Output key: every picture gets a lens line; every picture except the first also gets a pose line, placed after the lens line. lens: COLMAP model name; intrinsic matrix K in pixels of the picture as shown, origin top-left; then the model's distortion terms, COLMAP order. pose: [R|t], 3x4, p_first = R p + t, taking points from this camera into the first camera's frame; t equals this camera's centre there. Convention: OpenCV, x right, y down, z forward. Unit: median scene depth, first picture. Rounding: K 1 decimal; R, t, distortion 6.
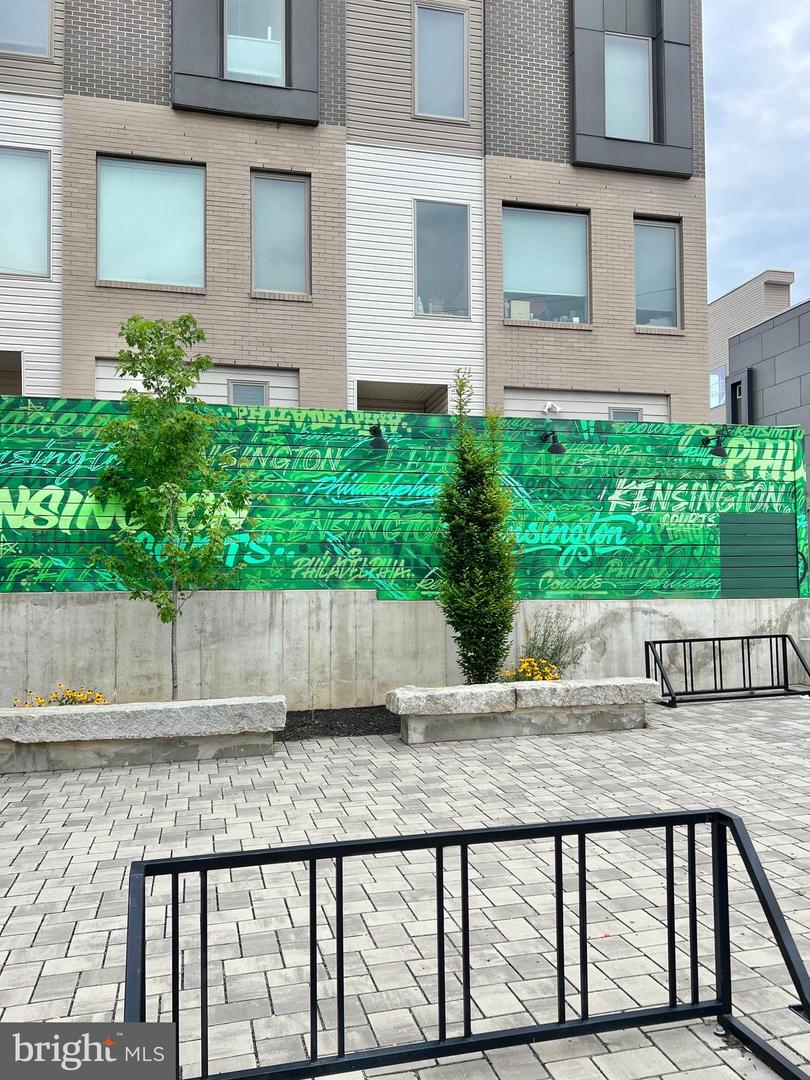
lens RADIAL K [[872.0, 0, 402.9], [0, 872.0, 549.1], [0, 0, 1]] dist [0.044087, -0.027310]
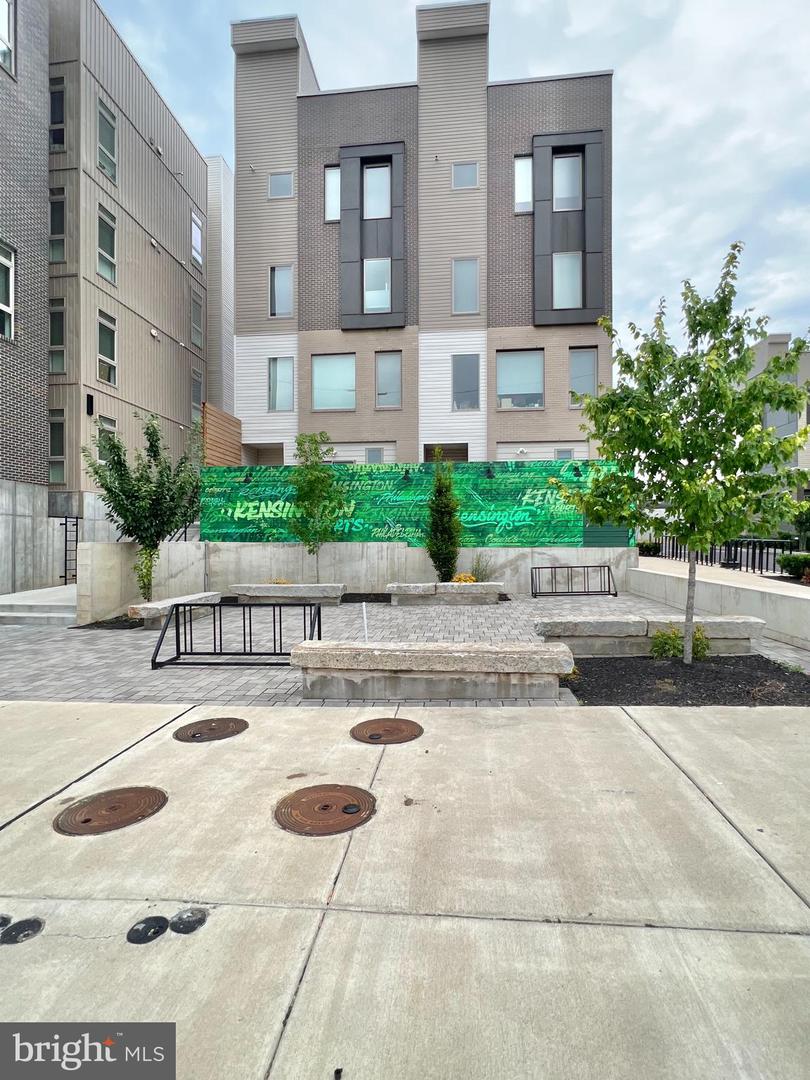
lens RADIAL K [[507.6, 0, 410.0], [0, 507.6, 543.0], [0, 0, 1]] dist [-0.004191, 0.000021]
pose [[0.944196, 0.006150, -0.329328, 0.377548], [0.010708, 0.998724, 0.049352, -0.015083], [0.329211, -0.050124, 0.942925, -0.226197]]
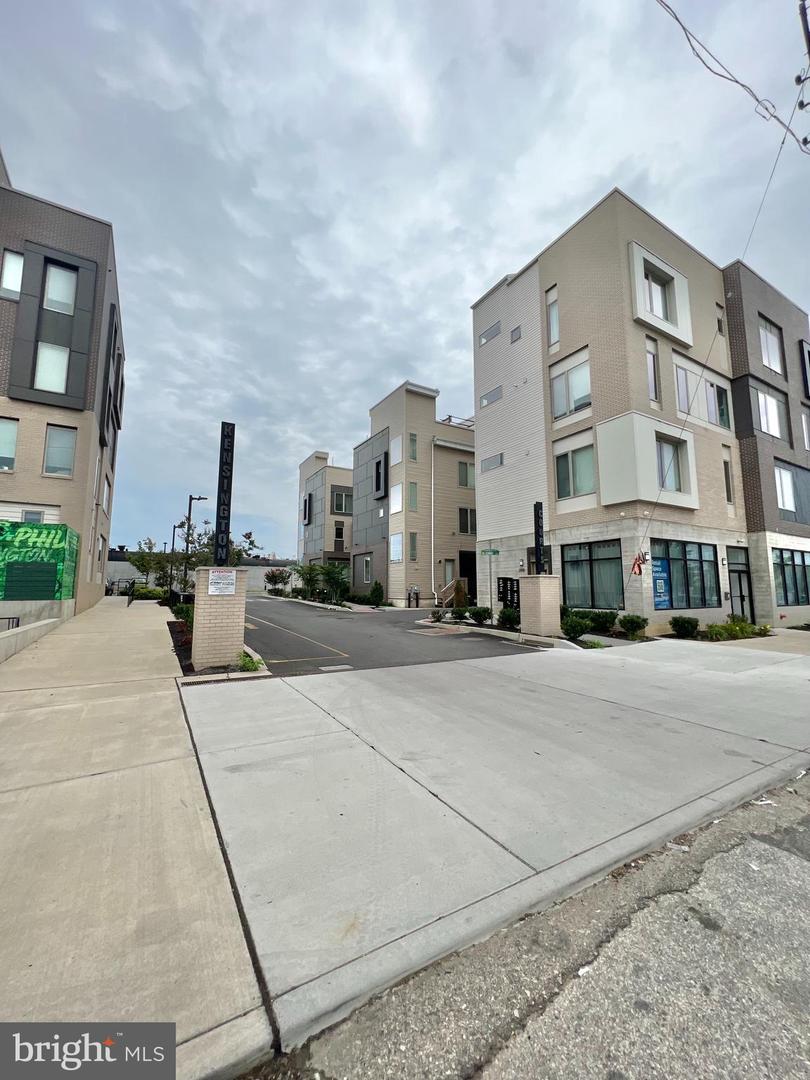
lens RADIAL K [[433.9, 0, 404.2], [0, 433.9, 534.7], [0, 0, 1]] dist [0.010833, 0.000372]
pose [[0.956948, 0.042267, 0.287164, 1.017596], [-0.017254, 0.995875, -0.089085, -0.028085], [-0.289745, 0.080295, 0.953730, -0.348623]]
